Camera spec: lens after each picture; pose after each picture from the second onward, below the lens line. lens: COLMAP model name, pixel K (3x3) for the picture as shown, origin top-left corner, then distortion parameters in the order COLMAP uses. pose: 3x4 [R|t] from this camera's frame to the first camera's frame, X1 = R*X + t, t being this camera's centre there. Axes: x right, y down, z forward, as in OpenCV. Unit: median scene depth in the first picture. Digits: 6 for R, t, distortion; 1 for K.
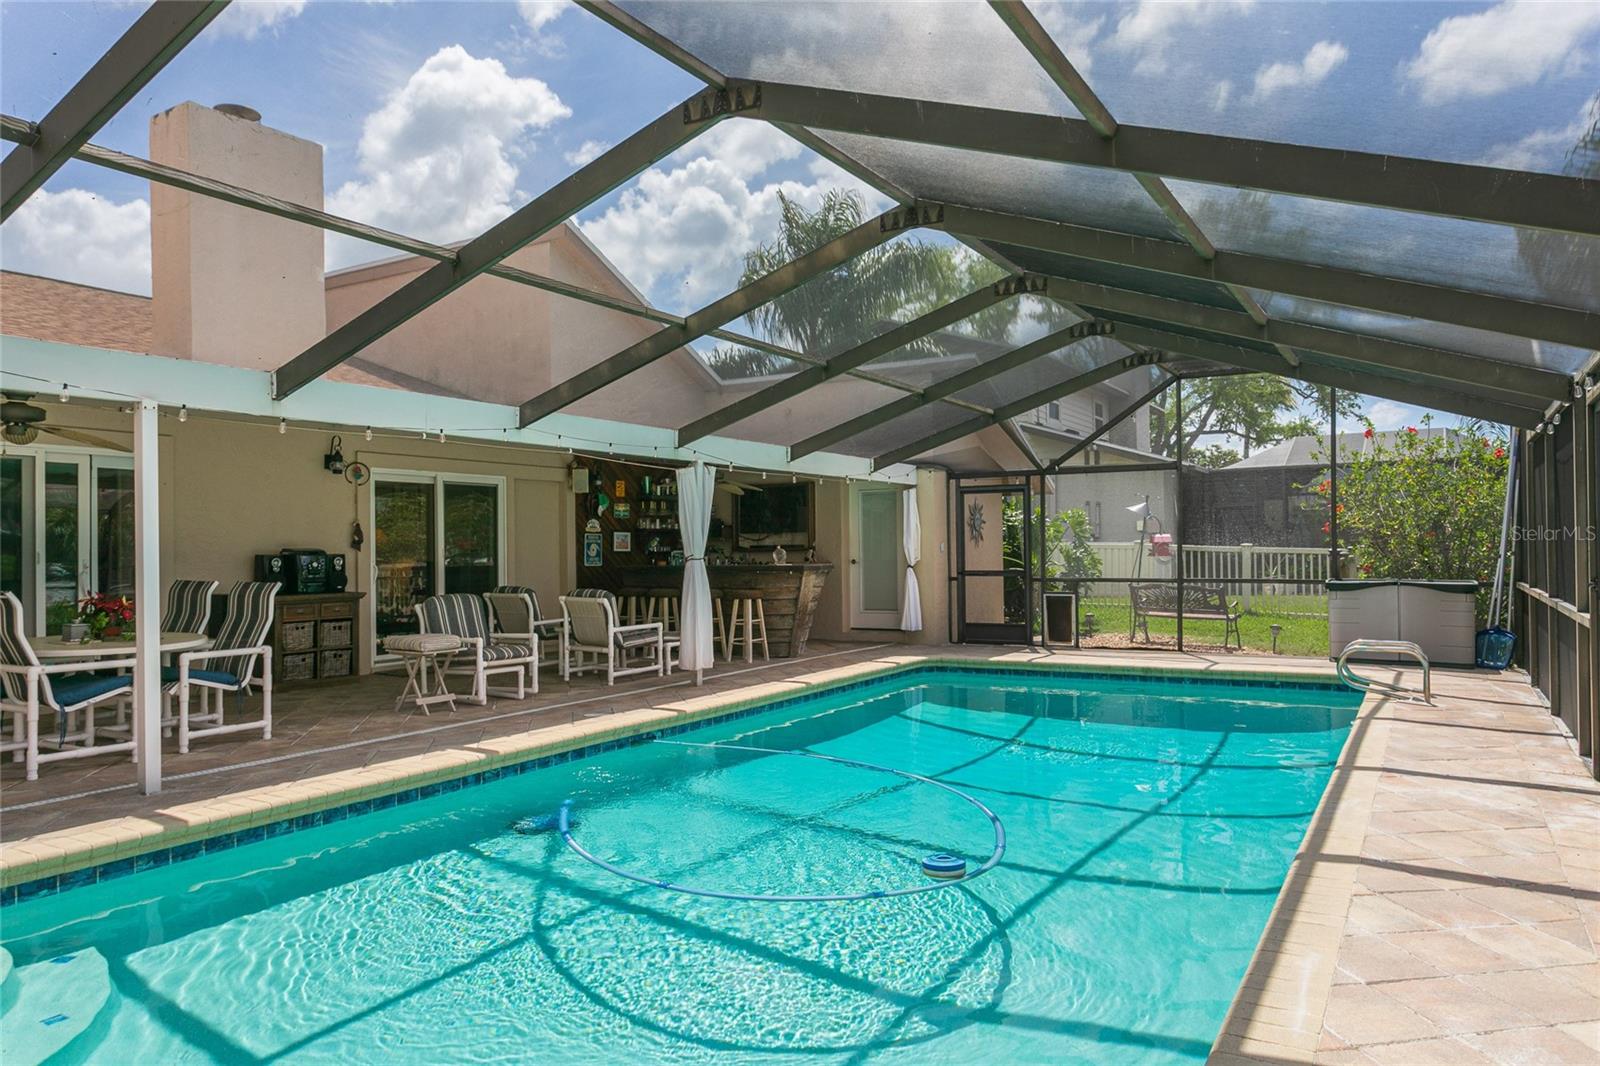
lens RADIAL K [[1069.5, 0, 840.9], [0, 1069.5, 553.2], [0, 0, 1]] dist [-0.000135, 0.003932]
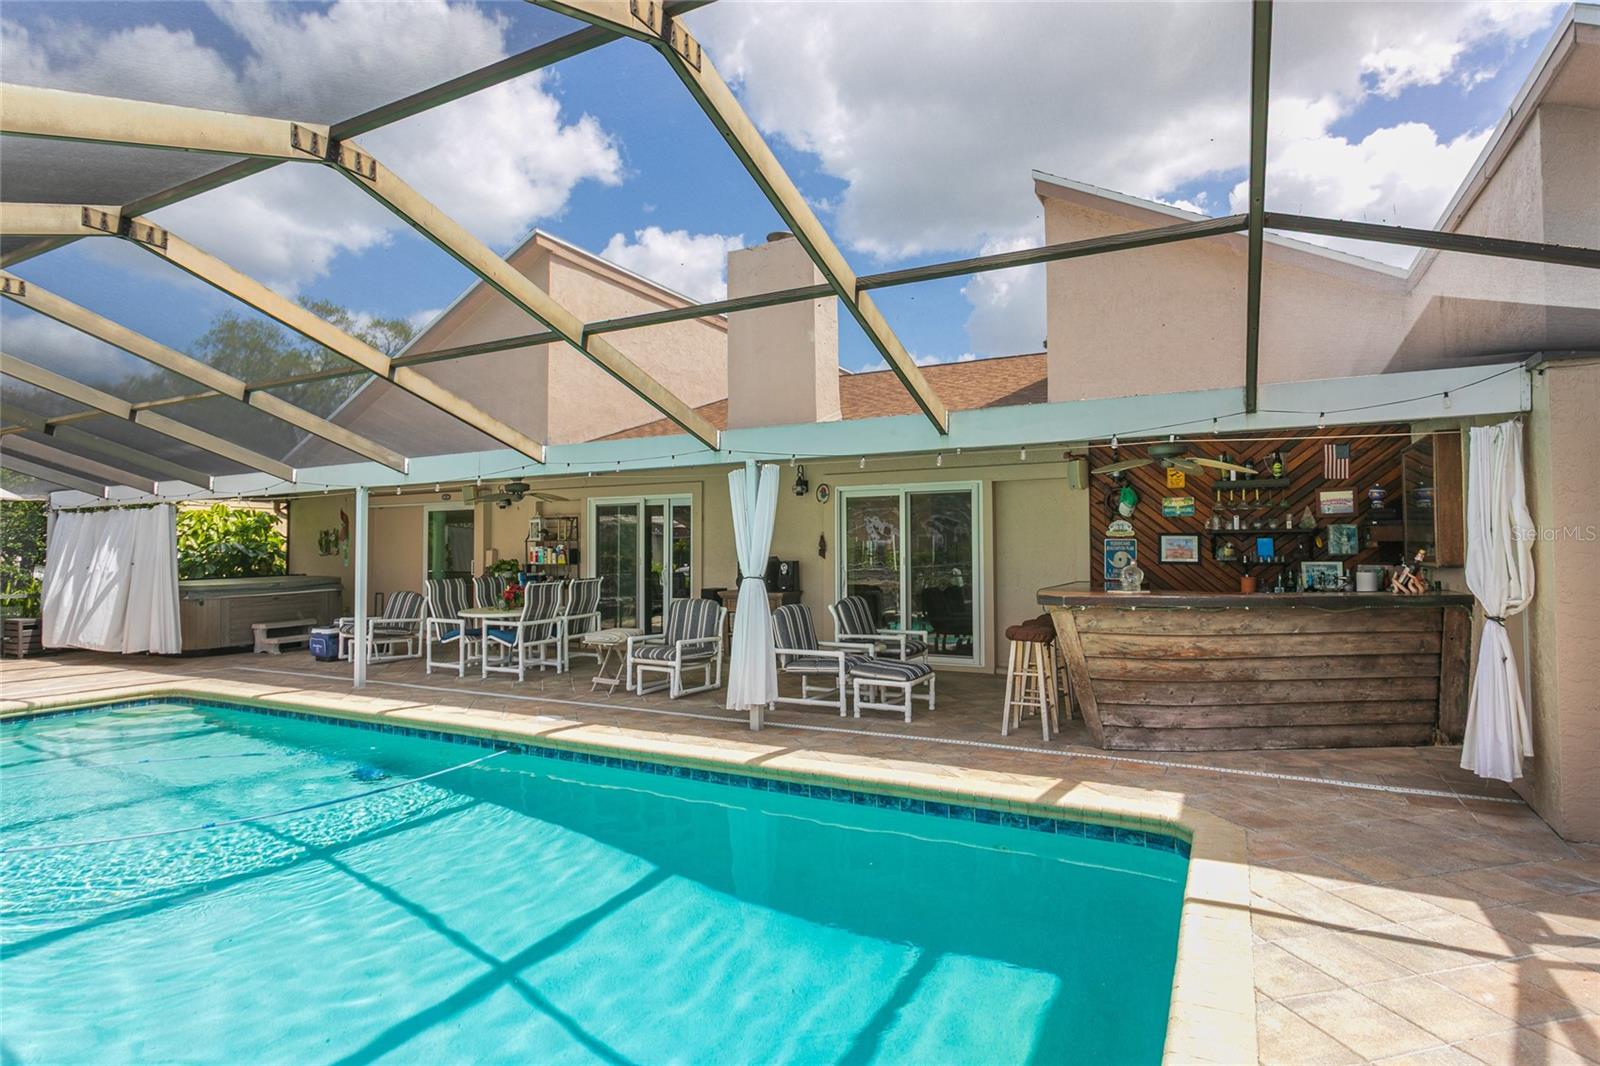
lens RADIAL K [[840.1, 0, 790.0], [0, 840.1, 530.8], [0, 0, 1]] dist [-0.000447, 0.000417]
pose [[0.012018, -0.011605, -0.999860, 0.432034], [0.001948, 0.999931, -0.011582, -0.019682], [0.999926, -0.001808, 0.012040, 0.844190]]
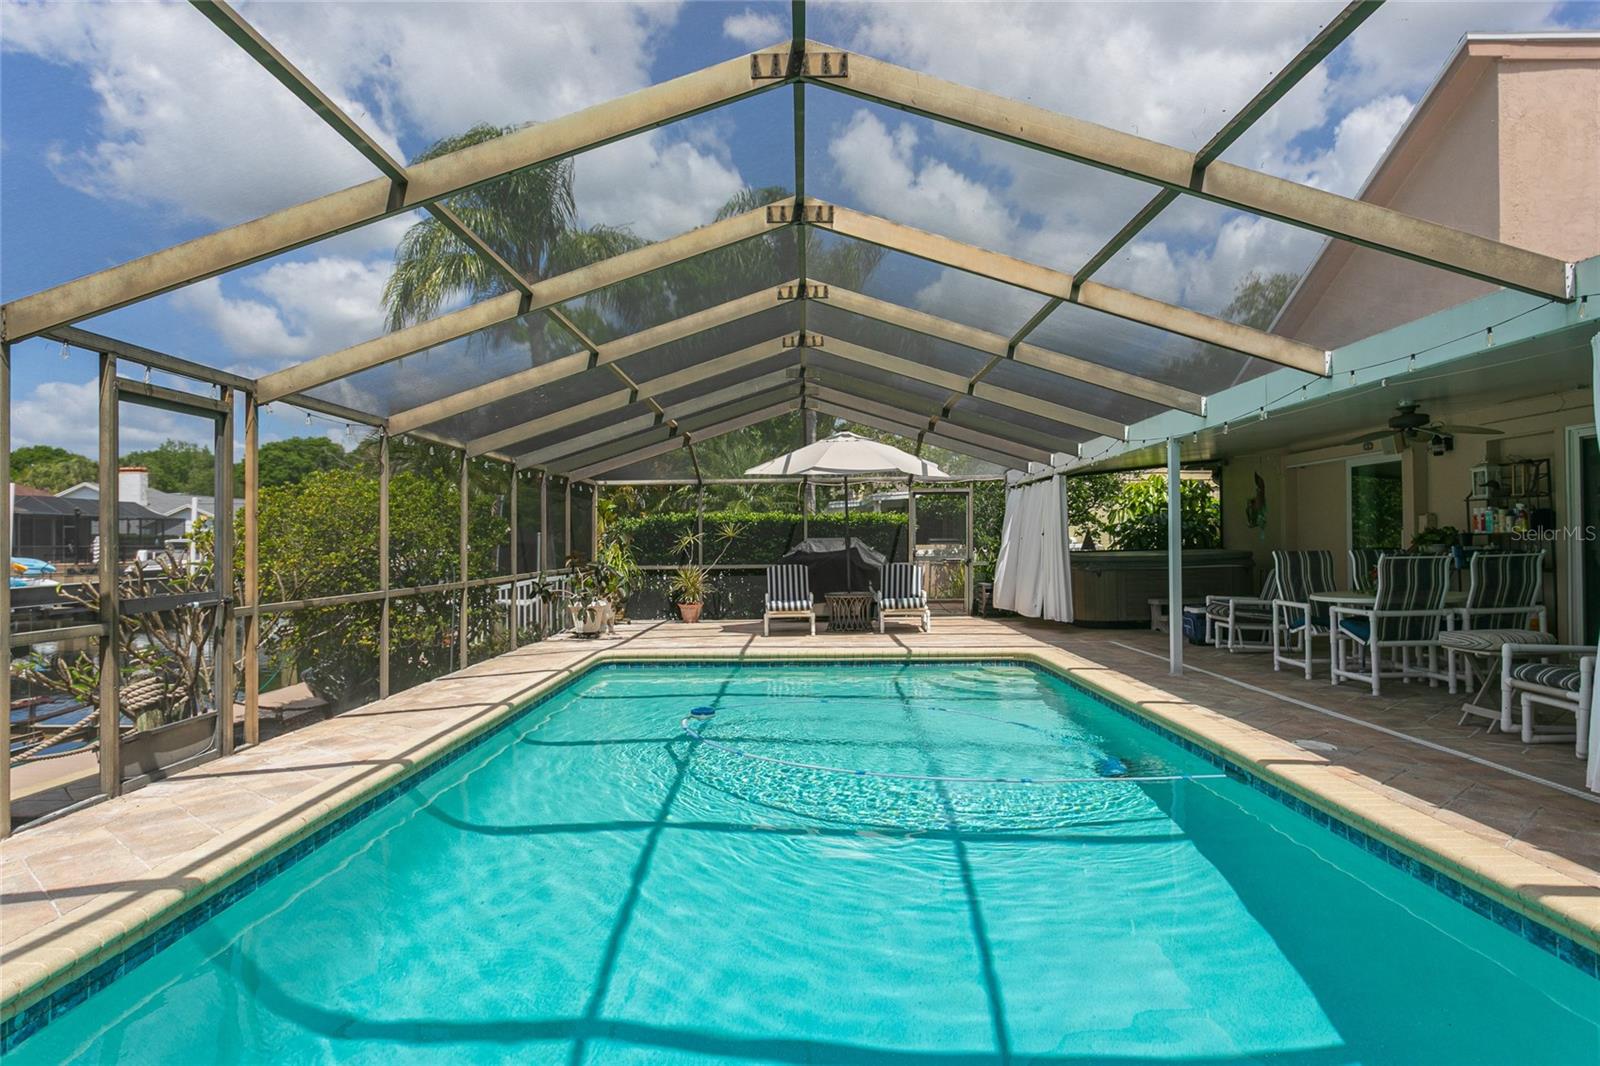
lens RADIAL K [[962.1, 0, 795.6], [0, 962.1, 530.1], [0, 0, 1]] dist [-0.002015, 0.001778]
pose [[-0.879090, 0.014660, -0.476430, 0.279086], [0.017832, 0.999839, -0.002139, -0.002758], [0.476322, -0.010376, -0.879210, 0.970299]]
